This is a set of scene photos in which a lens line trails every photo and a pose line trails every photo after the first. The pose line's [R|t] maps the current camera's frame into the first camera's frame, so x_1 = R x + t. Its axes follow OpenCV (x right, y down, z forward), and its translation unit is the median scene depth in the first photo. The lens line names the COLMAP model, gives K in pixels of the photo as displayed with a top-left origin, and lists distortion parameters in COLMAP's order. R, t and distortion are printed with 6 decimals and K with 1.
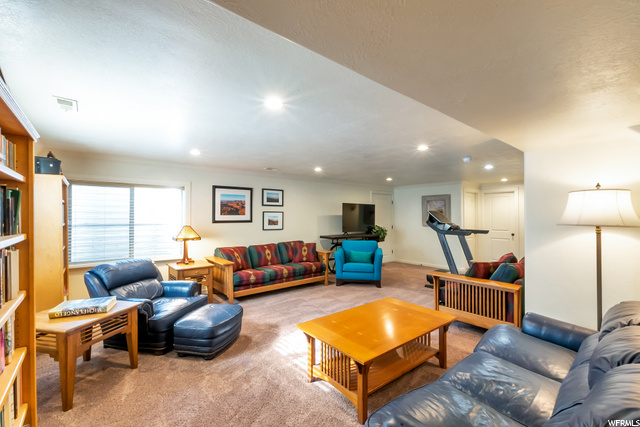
lens RADIAL K [[279.7, 0, 316.7], [0, 279.7, 214.5], [0, 0, 1]] dist [0.000546, -0.000030]
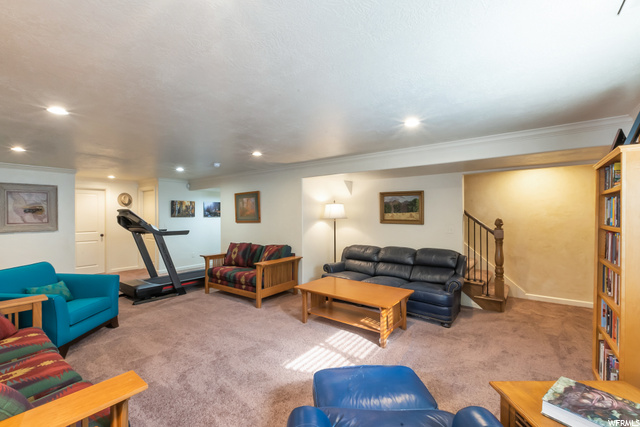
lens RADIAL K [[279.7, 0, 317.0], [0, 279.7, 215.5], [0, 0, 1]] dist [0.000546, -0.000030]
pose [[-0.229216, -0.004018, 0.973367, -0.531484], [0.000029, 0.999991, 0.004135, 0.002448], [-0.973376, 0.000976, -0.229214, 0.728069]]
